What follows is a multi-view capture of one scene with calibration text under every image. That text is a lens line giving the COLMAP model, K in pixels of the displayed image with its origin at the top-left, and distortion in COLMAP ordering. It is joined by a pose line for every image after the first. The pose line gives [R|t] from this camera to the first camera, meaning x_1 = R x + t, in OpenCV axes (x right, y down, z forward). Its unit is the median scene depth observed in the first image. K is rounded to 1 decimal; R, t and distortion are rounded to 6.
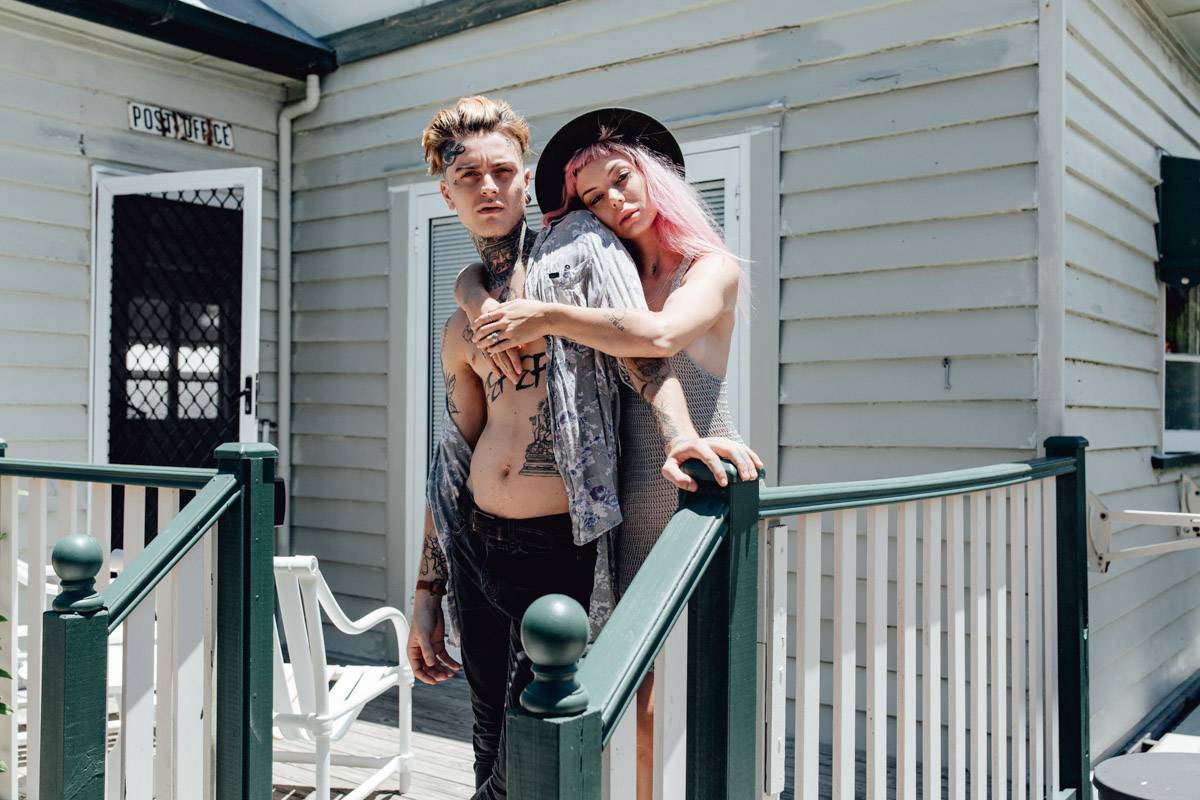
lens RADIAL K [[1261.1, 0, 600.0], [0, 1261.1, 400.0], [0, 0, 1]] dist [0.047432, 0.017022]
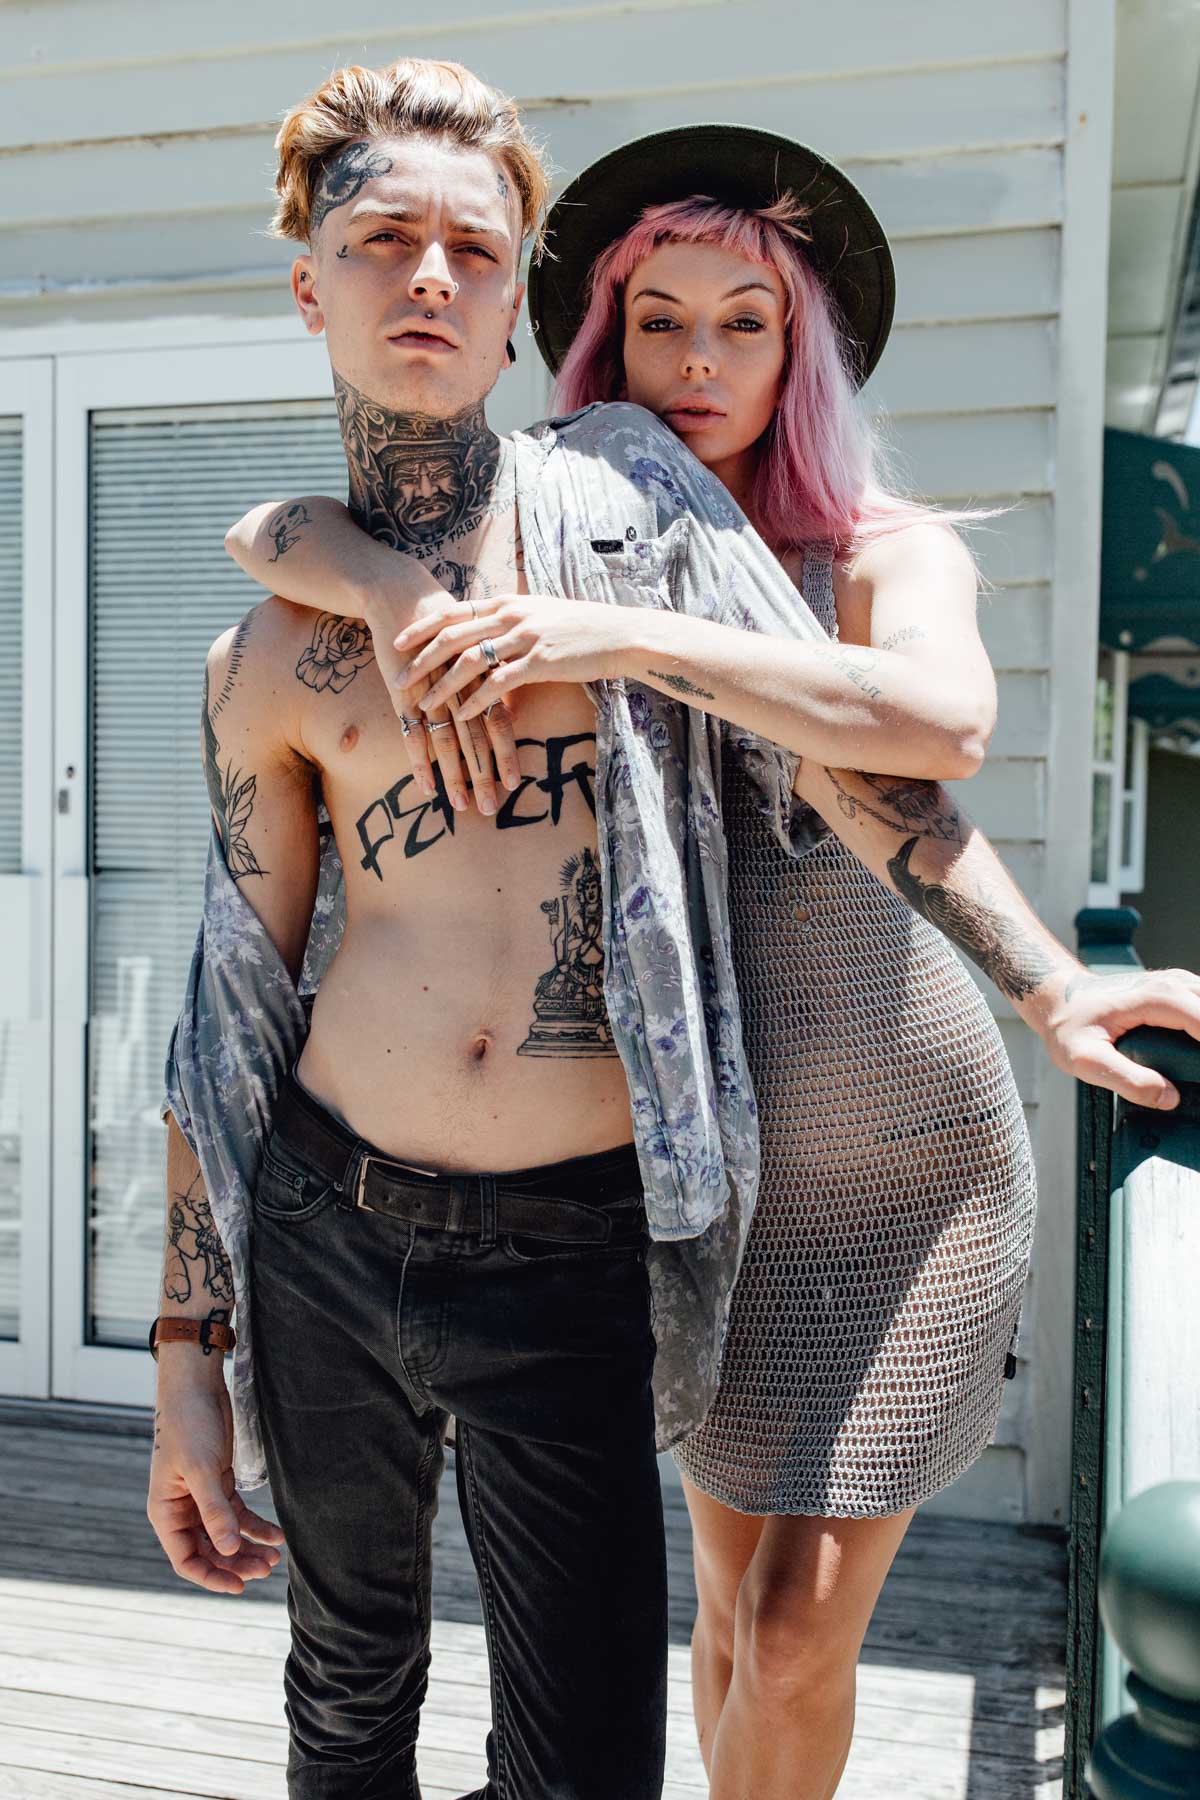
lens RADIAL K [[1939.2, 0, 560.8], [0, 1939.2, 919.4], [0, 0, 1]] dist [0.019223, 0.020256]
pose [[0.923988, -0.006184, 0.382371, -0.258365], [-0.015336, 0.998466, 0.053206, -0.011804], [-0.382114, -0.055026, 0.922476, 0.433556]]
